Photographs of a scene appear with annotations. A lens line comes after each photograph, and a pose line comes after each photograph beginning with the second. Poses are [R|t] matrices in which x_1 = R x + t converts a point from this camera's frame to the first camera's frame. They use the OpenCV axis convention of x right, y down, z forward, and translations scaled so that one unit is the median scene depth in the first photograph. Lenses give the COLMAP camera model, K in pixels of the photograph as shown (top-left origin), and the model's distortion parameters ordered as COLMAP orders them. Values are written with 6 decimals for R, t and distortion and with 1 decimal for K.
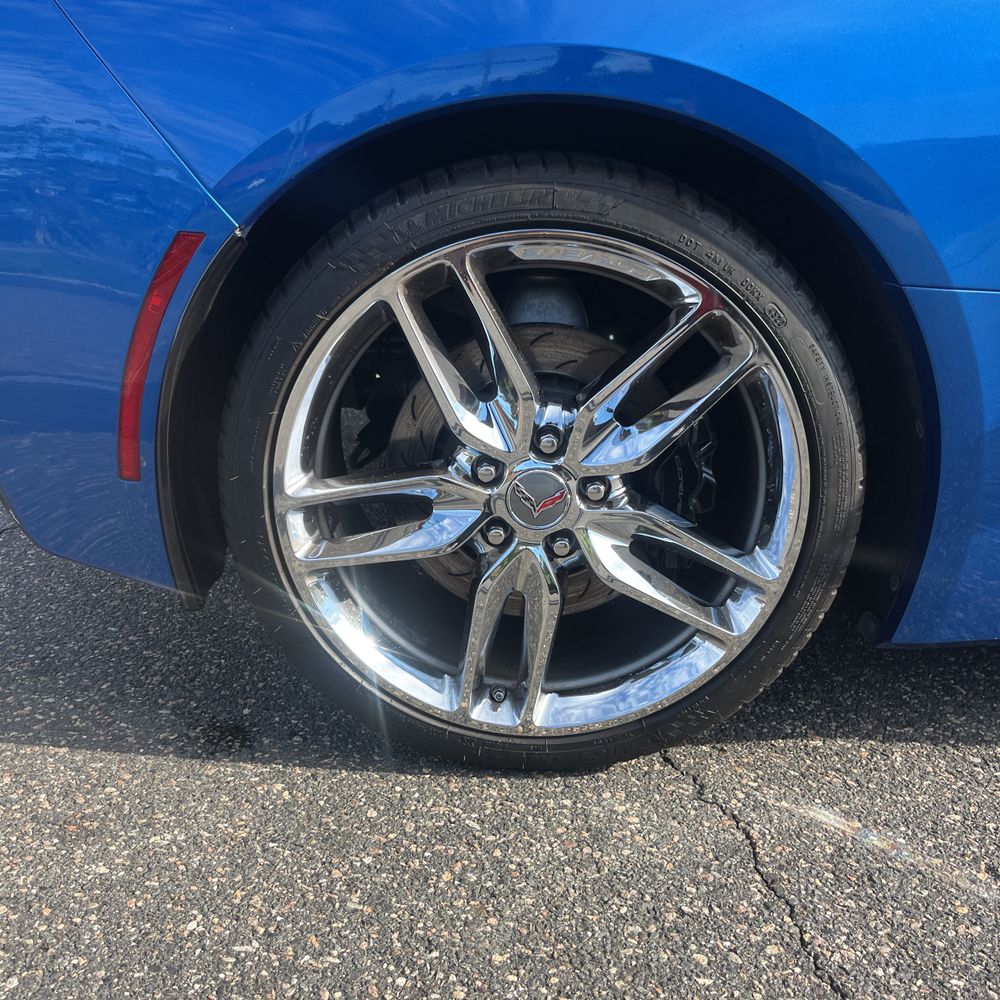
lens RADIAL K [[1000.4, 0, 475.1], [0, 1000.4, 488.3], [0, 0, 1]] dist [0.051850, -0.070687]
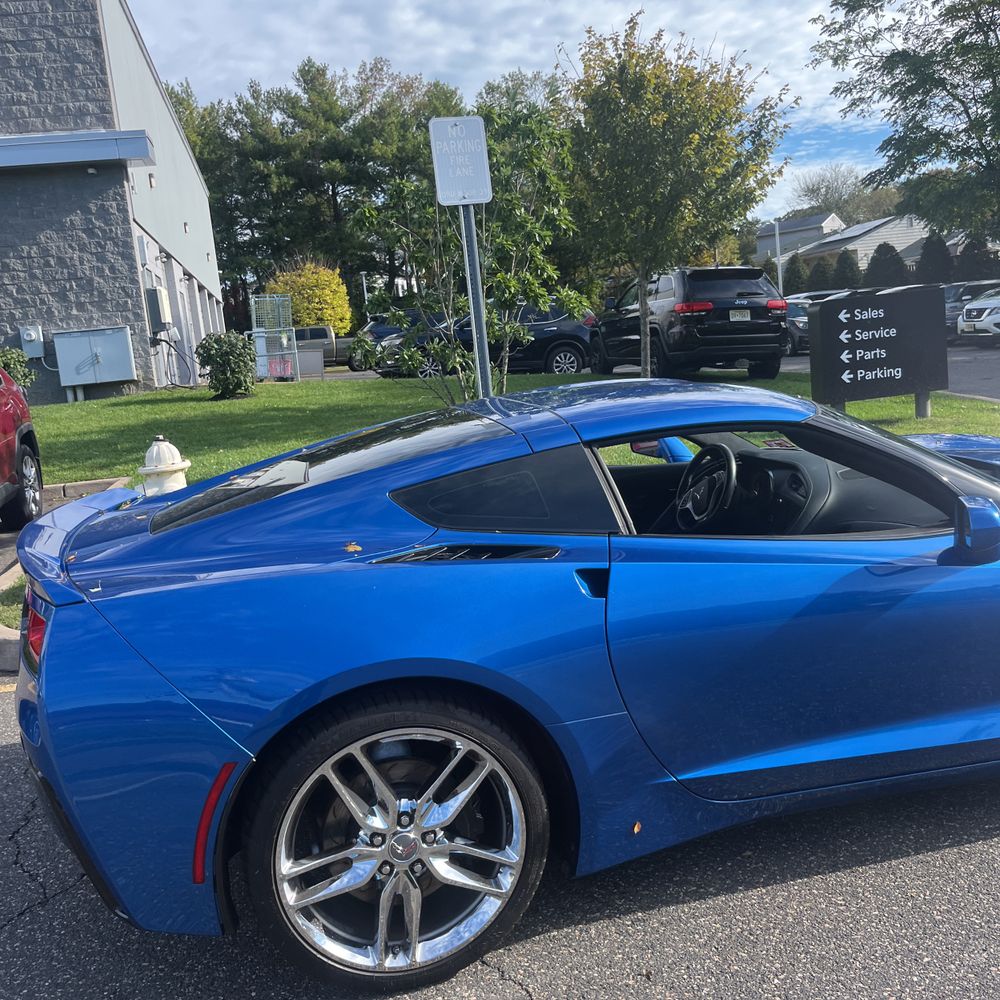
lens RADIAL K [[1000.4, 0, 475.1], [0, 1000.4, 488.3], [0, 0, 1]] dist [0.051850, -0.070687]
pose [[0.956221, -0.130342, 0.262018, -0.242591], [0.176696, 0.970862, -0.161882, -0.344854], [-0.233283, 0.201092, 0.951389, -1.162470]]
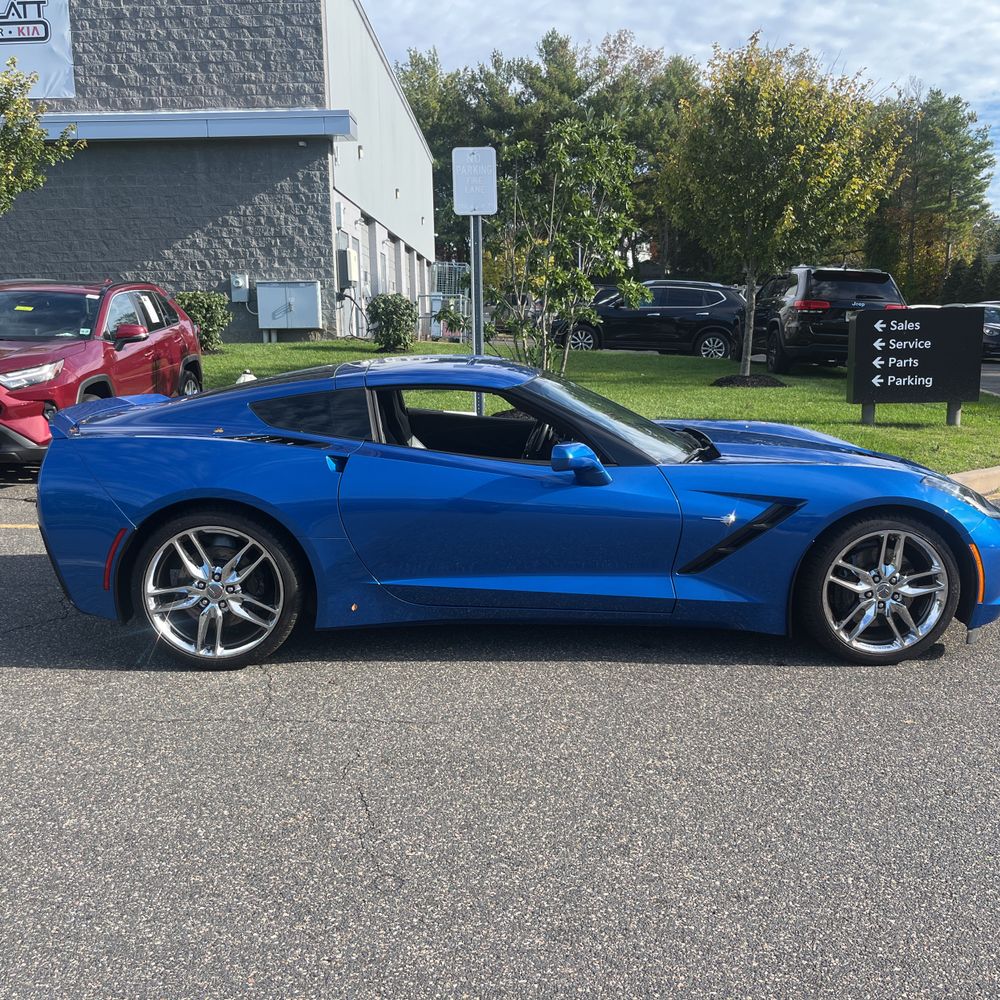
lens RADIAL K [[1003.0, 0, 497.7], [0, 1003.0, 492.3], [0, 0, 1]] dist [0.032291, -0.023023]
pose [[0.997270, -0.021959, 0.070501, 0.867204], [0.032317, 0.988259, -0.149328, 0.240824], [-0.066394, 0.151199, 0.986271, -2.896098]]
